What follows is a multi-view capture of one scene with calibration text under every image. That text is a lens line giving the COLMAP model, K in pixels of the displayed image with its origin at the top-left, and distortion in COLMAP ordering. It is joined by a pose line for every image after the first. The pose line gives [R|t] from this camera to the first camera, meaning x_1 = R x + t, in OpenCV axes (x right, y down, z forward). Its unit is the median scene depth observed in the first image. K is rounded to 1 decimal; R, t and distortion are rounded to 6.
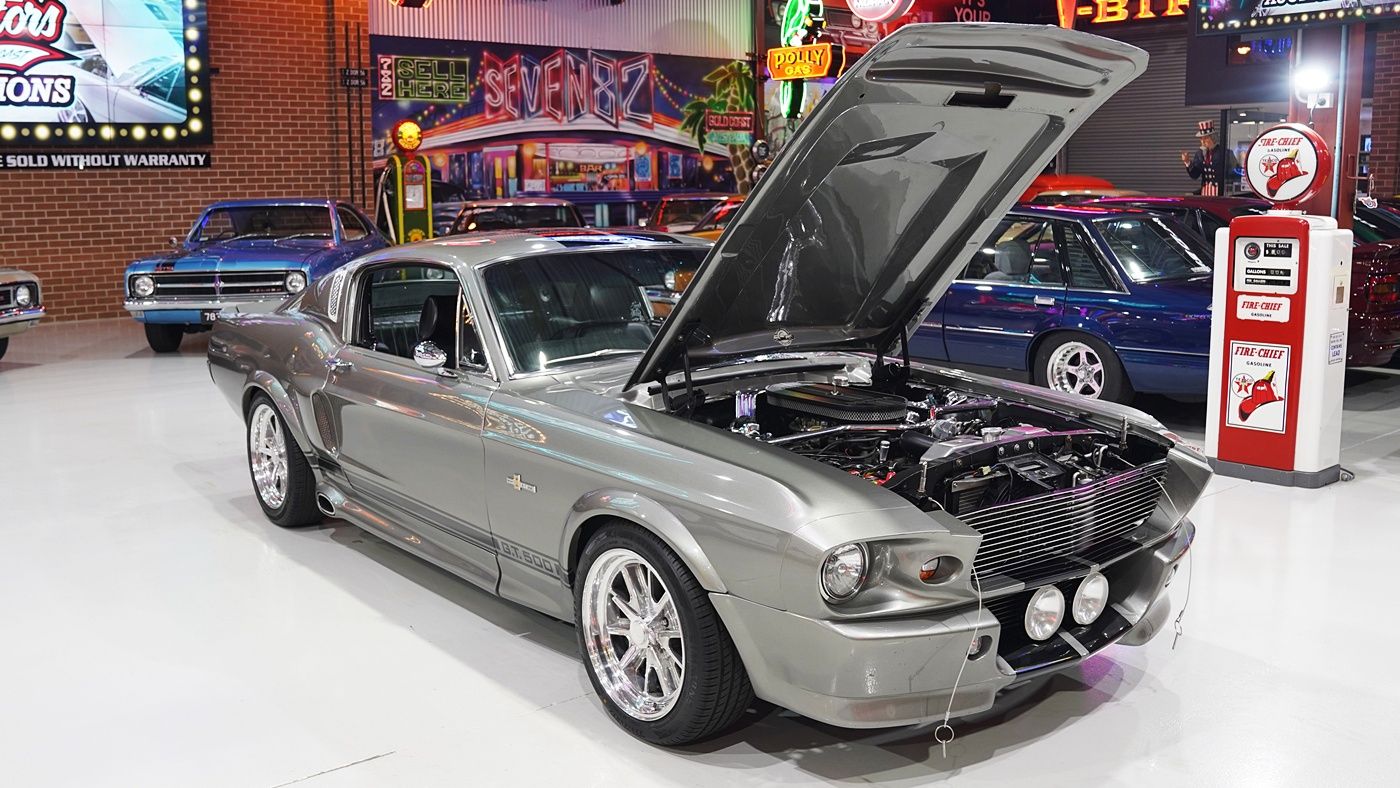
lens RADIAL K [[1278.4, 0, 690.2], [0, 1278.4, 394.7], [0, 0, 1]] dist [-0.118589, -0.013558]
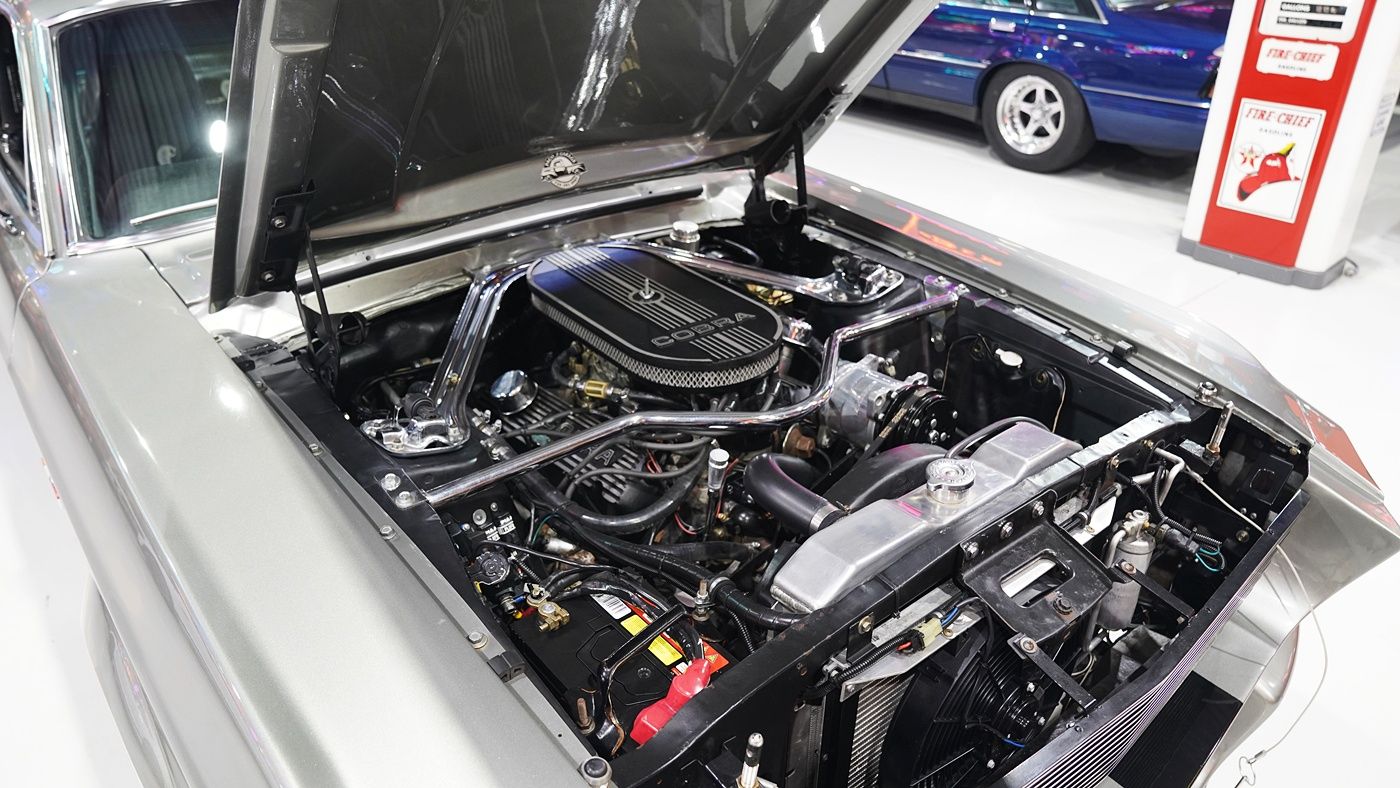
lens RADIAL K [[1008.6, 0, 708.2], [0, 1008.6, 441.2], [0, 0, 1]] dist [-0.087754, 0.043150]
pose [[0.999521, 0.000769, 0.030937, 0.074894], [-0.011477, 0.937607, 0.347507, -0.052431], [-0.028740, -0.347696, 0.937167, 0.356564]]
